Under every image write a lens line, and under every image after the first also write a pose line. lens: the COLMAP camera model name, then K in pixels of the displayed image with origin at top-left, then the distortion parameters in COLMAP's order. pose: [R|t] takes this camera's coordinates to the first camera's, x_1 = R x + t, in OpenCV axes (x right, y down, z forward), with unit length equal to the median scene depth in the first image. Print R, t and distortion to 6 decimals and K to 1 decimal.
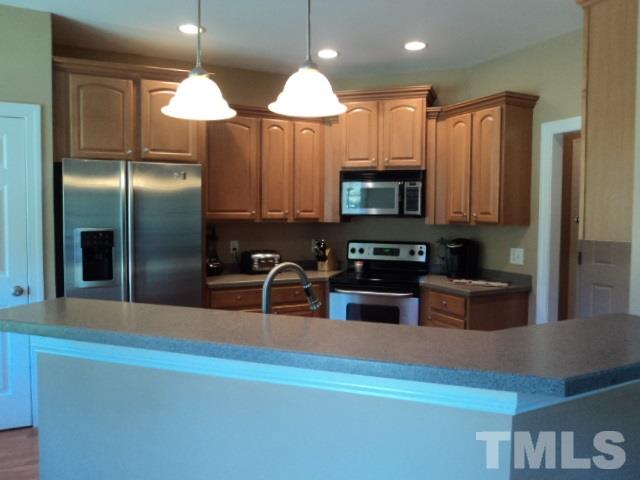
lens RADIAL K [[510.2, 0, 317.5], [0, 510.2, 240.3], [0, 0, 1]] dist [-0.030075, 0.023212]
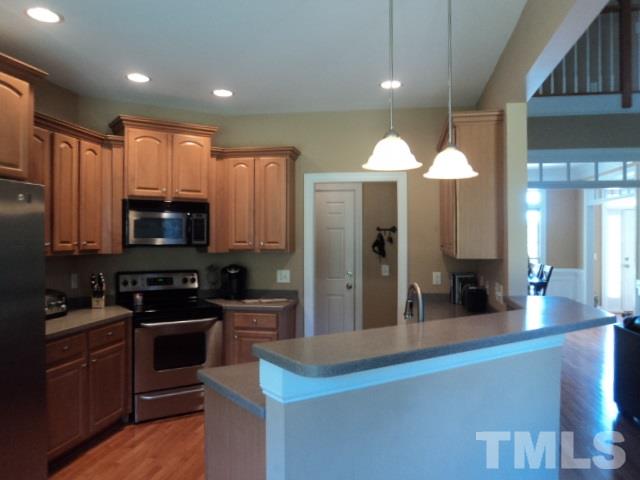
lens RADIAL K [[510.2, 0, 316.1], [0, 510.2, 238.7], [0, 0, 1]] dist [-0.030075, 0.023212]
pose [[0.604124, -0.004980, 0.796875, -0.515393], [0.050177, 0.998234, -0.031802, -0.015591], [-0.795309, 0.059197, 0.603307, 0.164835]]
